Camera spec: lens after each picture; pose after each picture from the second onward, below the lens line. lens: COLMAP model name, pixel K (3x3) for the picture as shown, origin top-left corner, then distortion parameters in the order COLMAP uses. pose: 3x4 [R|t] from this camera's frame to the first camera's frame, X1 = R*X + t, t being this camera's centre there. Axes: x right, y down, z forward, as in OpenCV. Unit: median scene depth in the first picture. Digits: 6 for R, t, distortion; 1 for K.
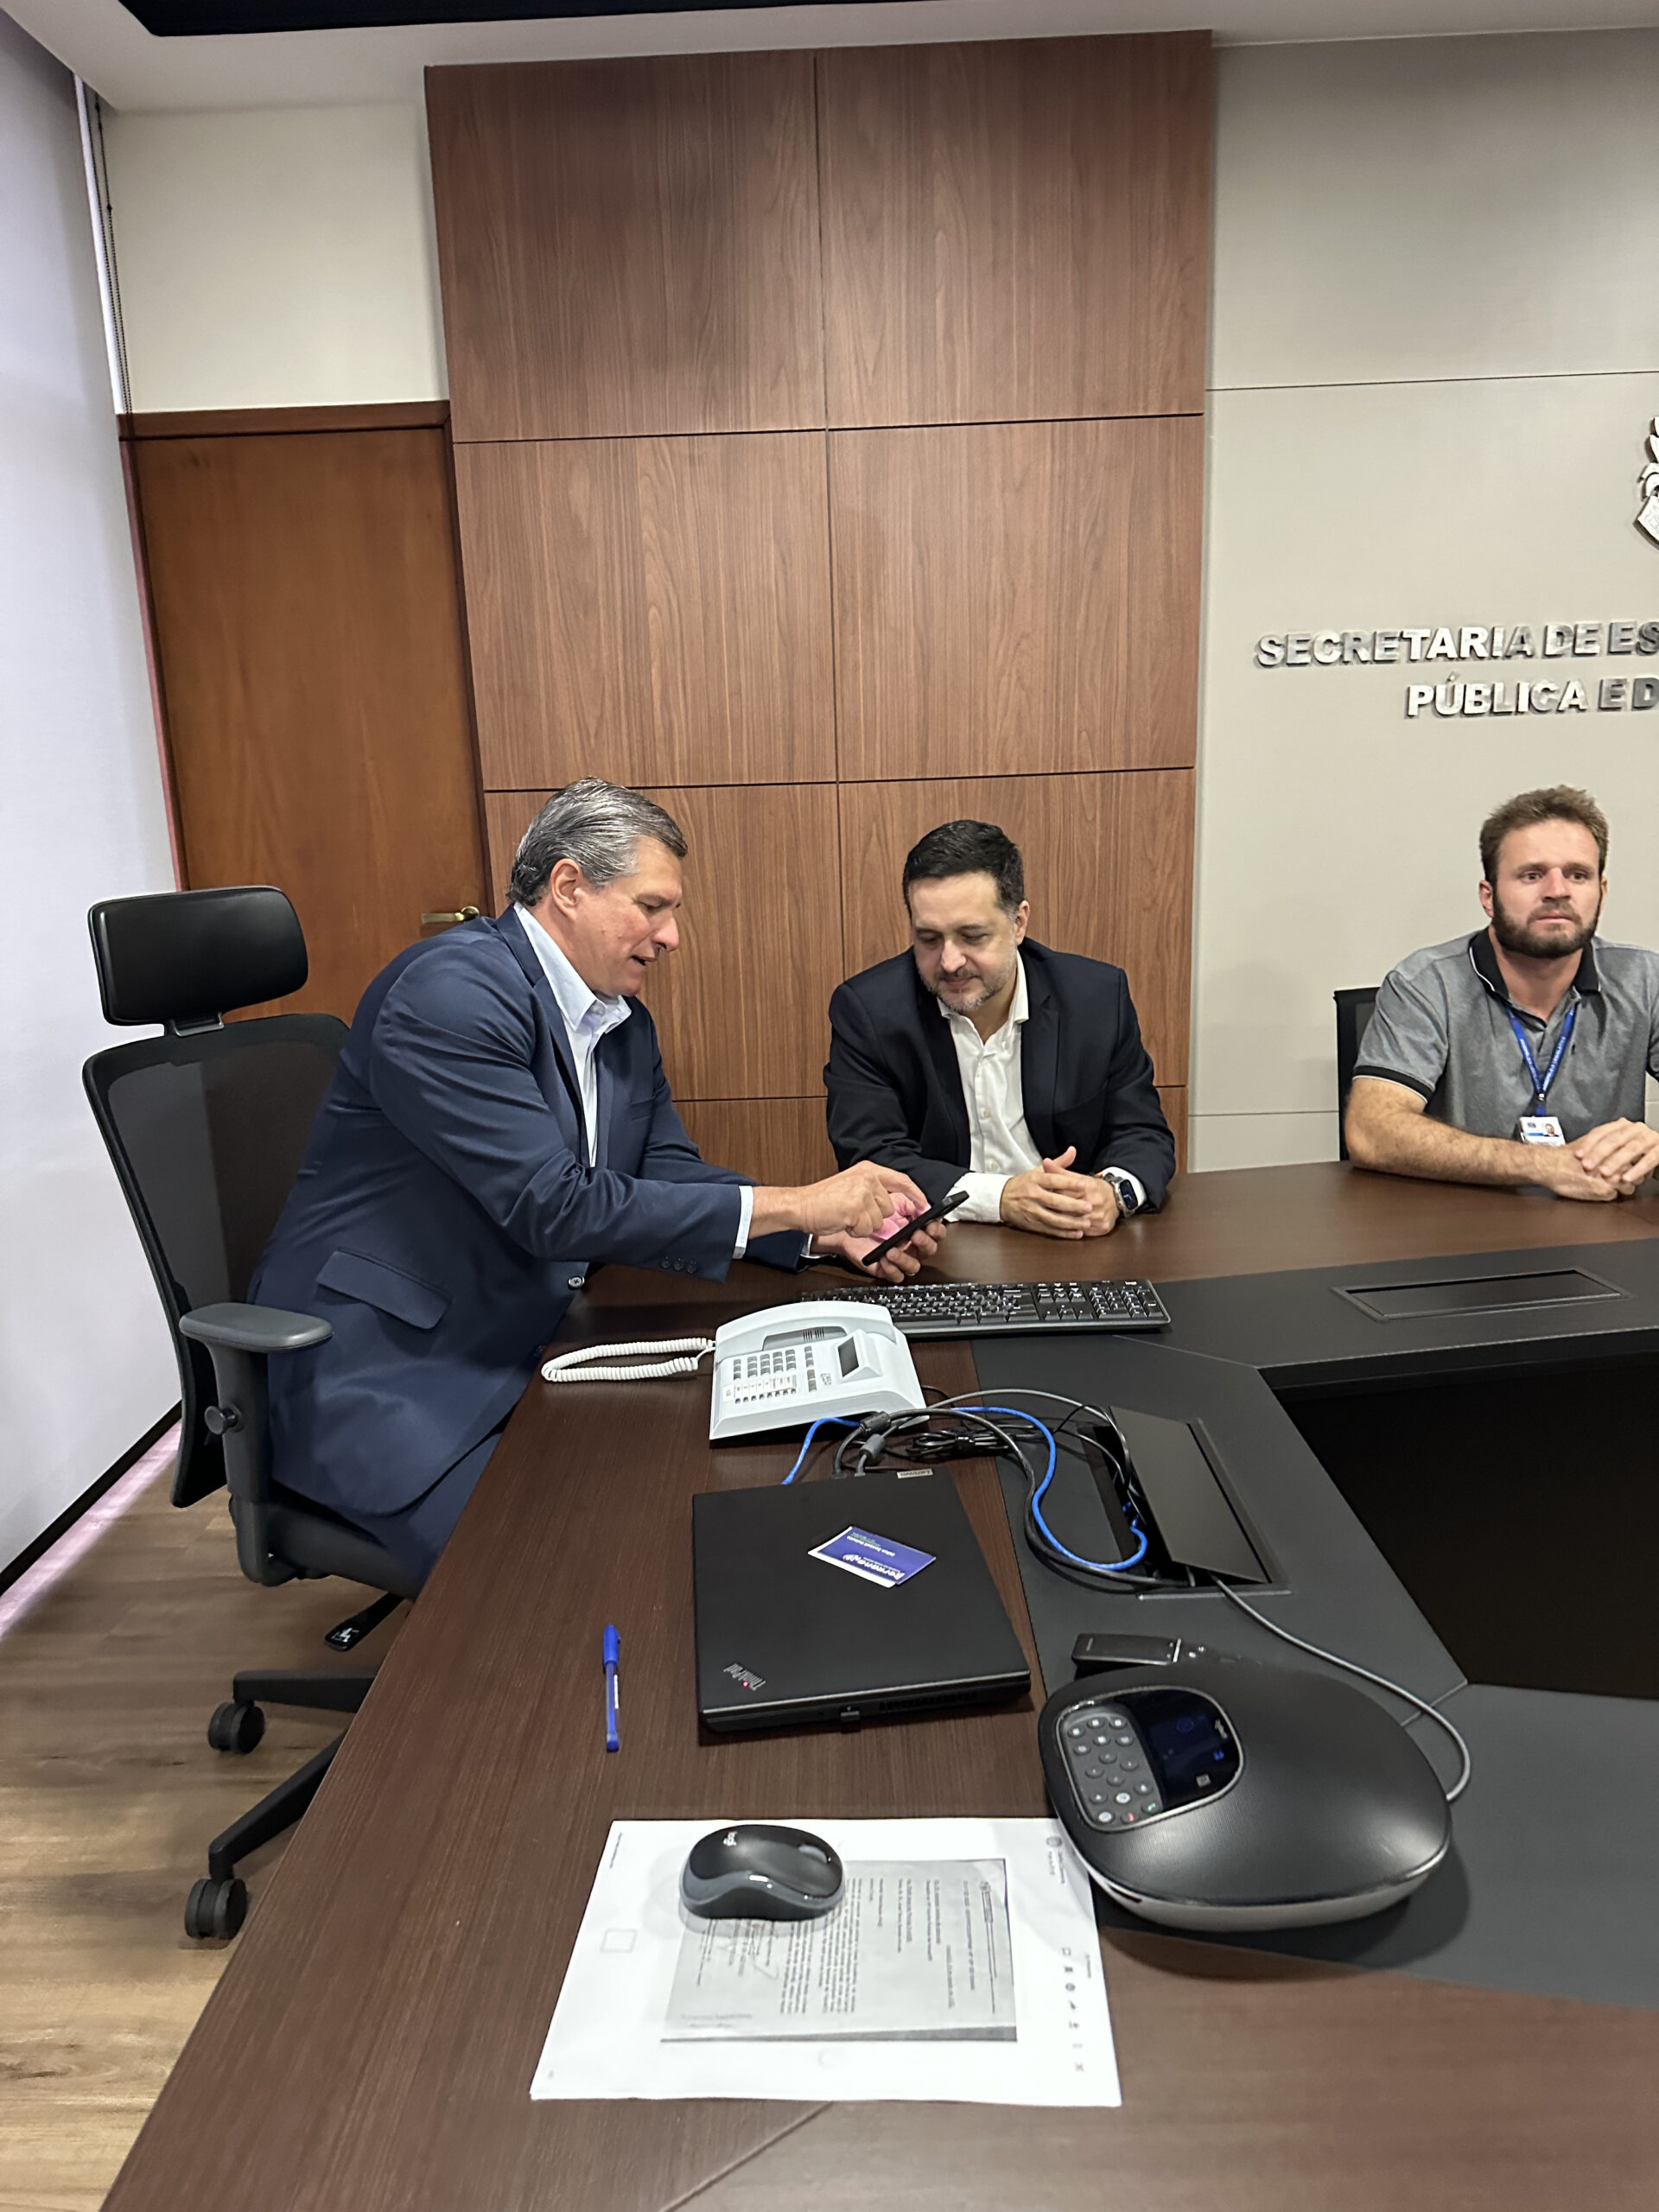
lens RADIAL K [[1546.4, 0, 829.5], [0, 1546.4, 1106.0], [0, 0, 1]] dist [0.203055, -0.442934]
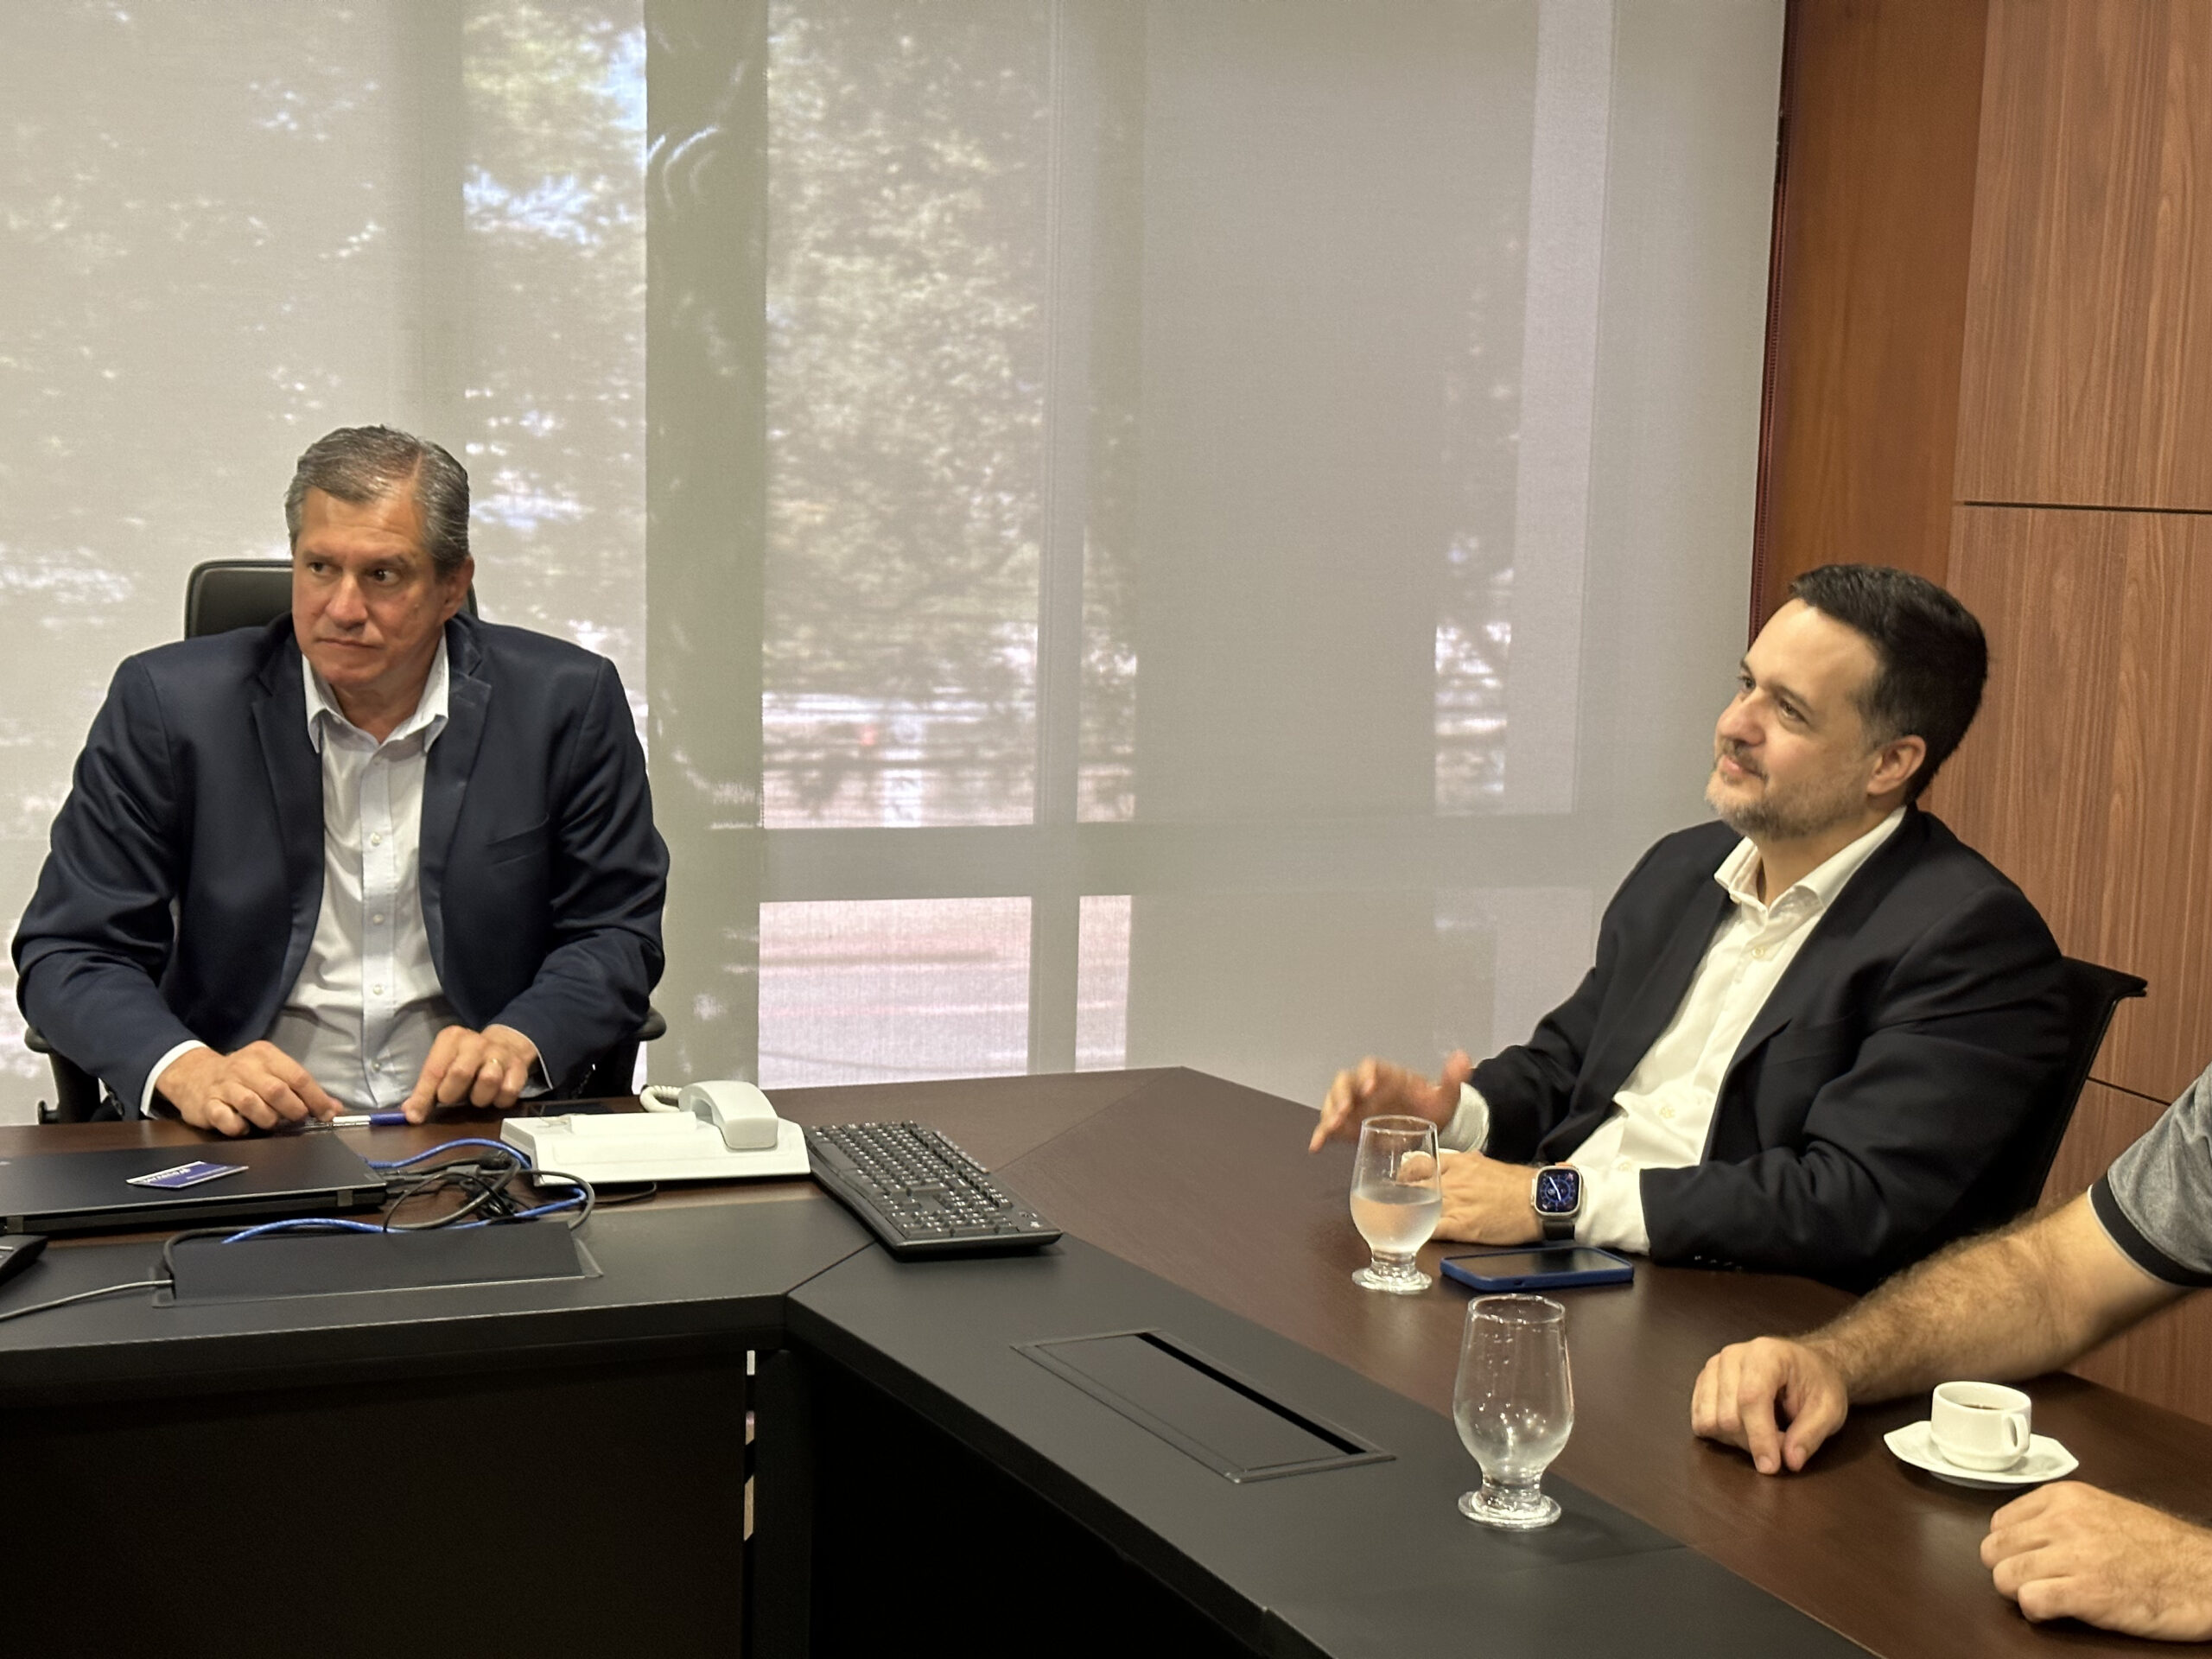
lens RADIAL K [[3108.5, 0, 1031.2], [0, 3108.5, 819.8], [0, 0, 1]] dist [0.146384, -0.262525]
pose [[0.302300, 0.153127, -0.940833, 0.862163], [-0.234449, 0.968637, 0.082321, -0.100606], [0.923931, 0.195692, 0.328719, 0.300062]]
